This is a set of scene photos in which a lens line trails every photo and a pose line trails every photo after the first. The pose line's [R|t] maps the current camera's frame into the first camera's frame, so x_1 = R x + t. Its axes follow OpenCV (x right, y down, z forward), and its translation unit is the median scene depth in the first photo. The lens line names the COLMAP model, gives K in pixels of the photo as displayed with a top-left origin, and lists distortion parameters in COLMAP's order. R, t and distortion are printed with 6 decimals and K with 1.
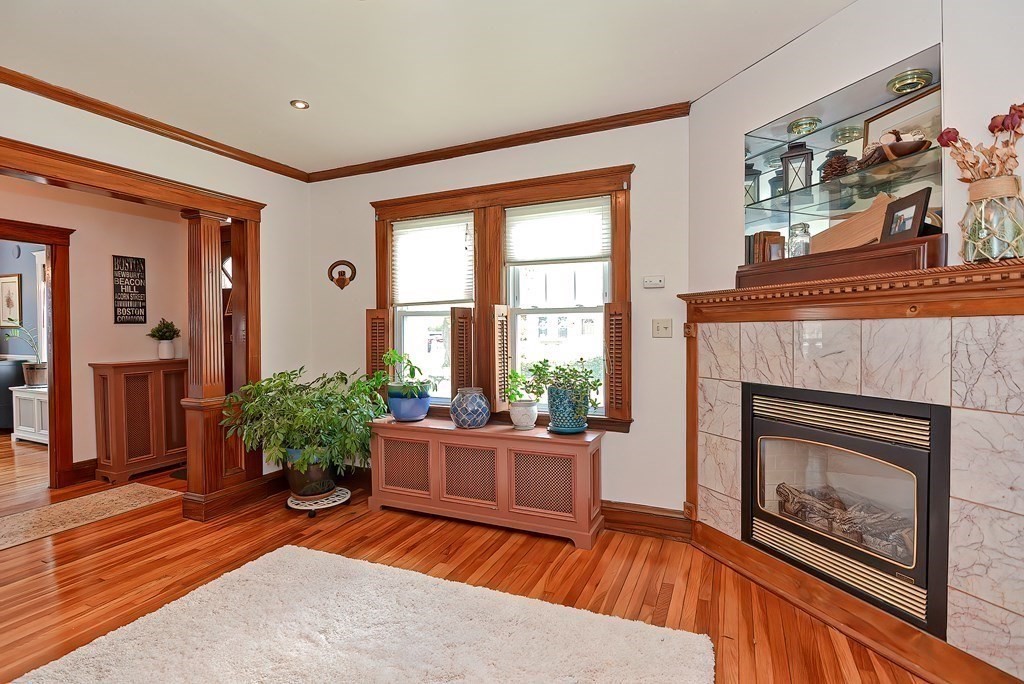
lens RADIAL K [[524.6, 0, 512.0], [0, 524.6, 342.0], [0, 0, 1]] dist [-0.001862, -0.001202]
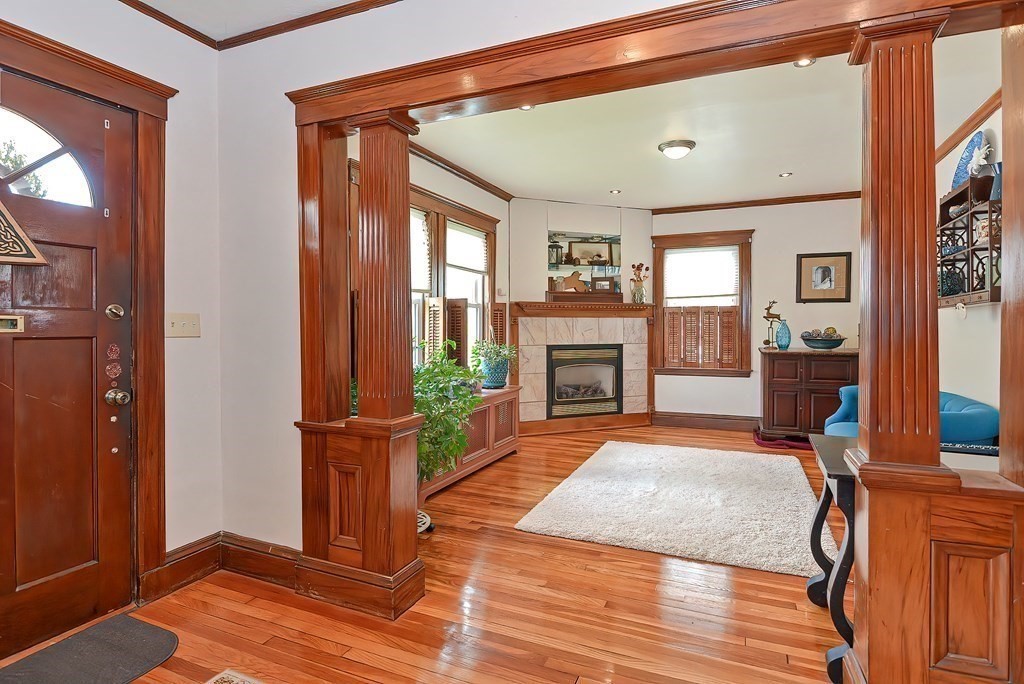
lens RADIAL K [[509.9, 0, 513.6], [0, 509.9, 335.9], [0, 0, 1]] dist [0.004564, -0.011388]
pose [[-0.020187, -0.011540, 0.999730, -1.698391], [0.019586, 0.999737, 0.011936, 0.012694], [-0.999604, 0.019822, -0.019956, 1.223253]]
